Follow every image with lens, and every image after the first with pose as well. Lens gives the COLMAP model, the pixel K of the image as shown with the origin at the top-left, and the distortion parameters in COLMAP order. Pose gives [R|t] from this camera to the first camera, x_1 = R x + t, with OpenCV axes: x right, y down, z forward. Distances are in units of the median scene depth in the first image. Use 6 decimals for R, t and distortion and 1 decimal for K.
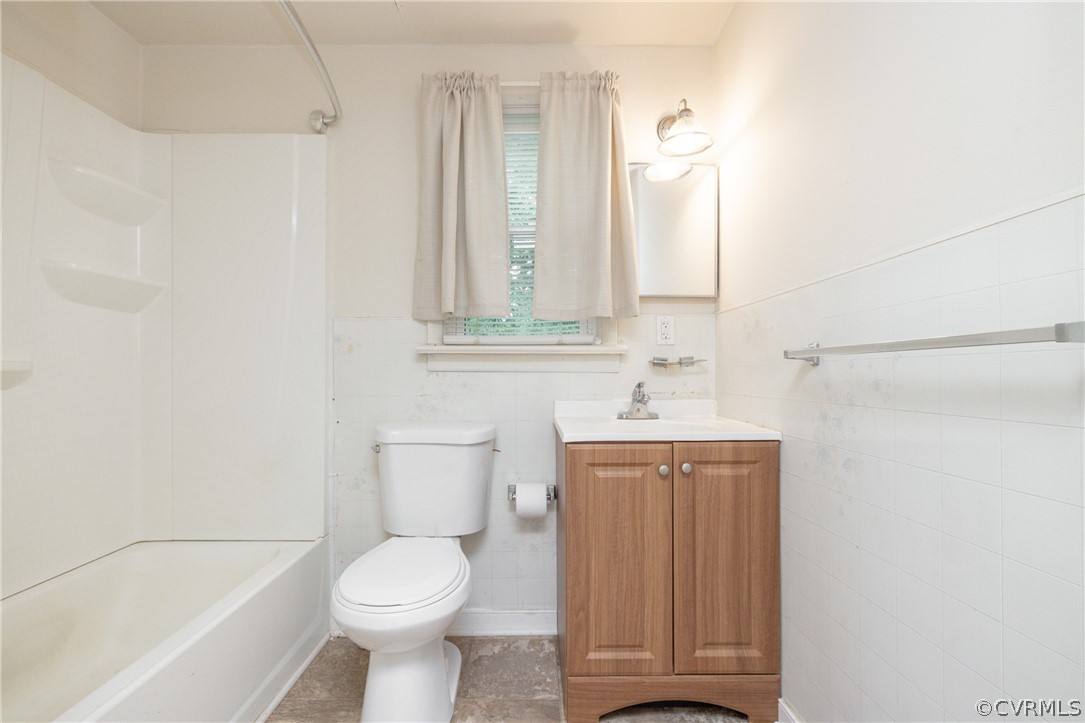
lens RADIAL K [[458.7, 0, 545.7], [0, 458.7, 360.3], [0, 0, 1]] dist [-0.014517, -0.000108]
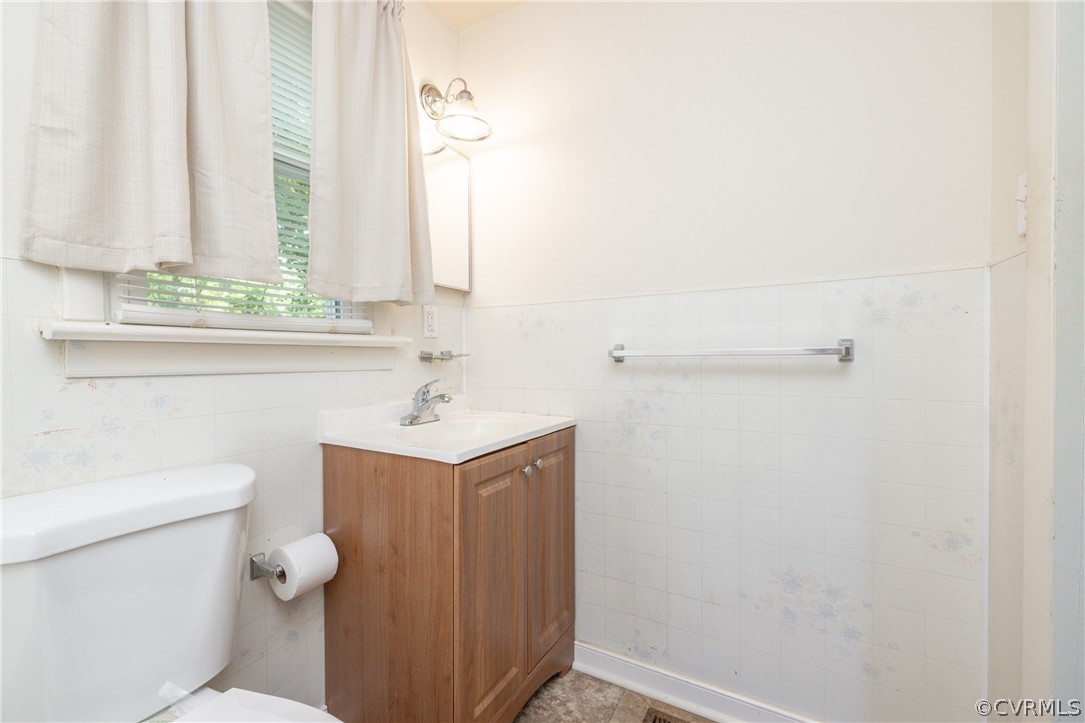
lens RADIAL K [[447.3, 0, 542.0], [0, 447.3, 355.9], [0, 0, 1]] dist [-0.008943, -0.000091]
pose [[0.514840, -0.001466, 0.857285, -0.405288], [-0.015971, 0.999809, 0.011302, -0.011629], [-0.857138, -0.019510, 0.514718, 0.372414]]
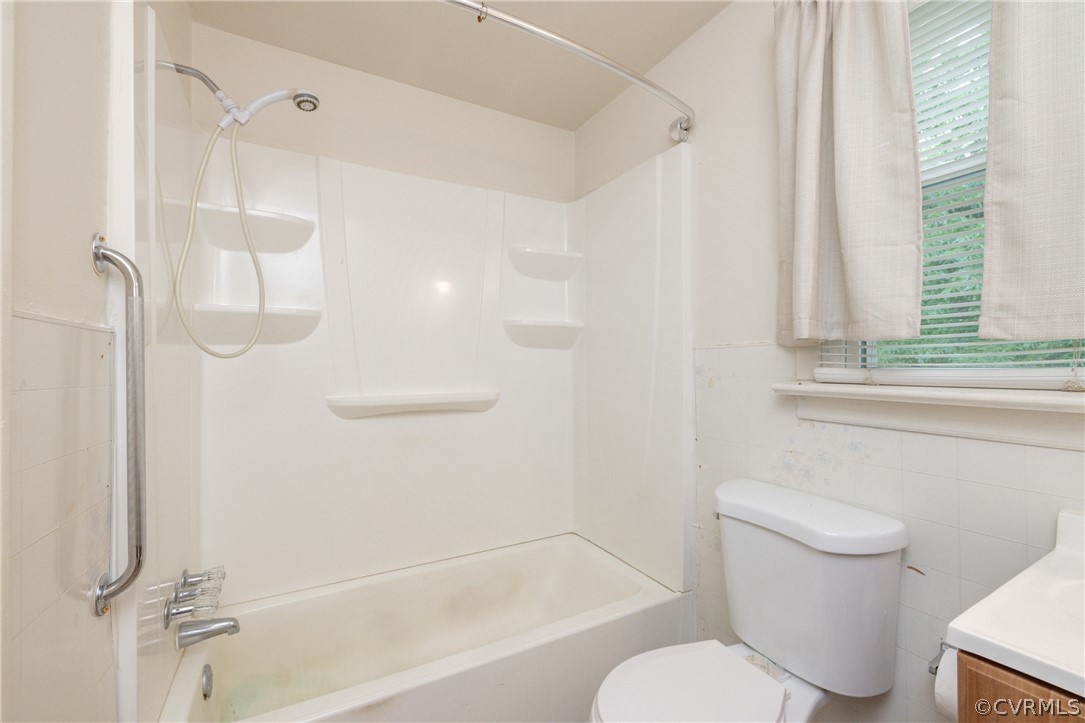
lens RADIAL K [[458.7, 0, 545.7], [0, 458.7, 360.3], [0, 0, 1]] dist [-0.014517, -0.000108]
pose [[0.467824, -0.008034, -0.883785, 0.185825], [0.026120, 0.999648, 0.004739, -0.081397], [0.883436, -0.025301, 0.467869, 0.344604]]
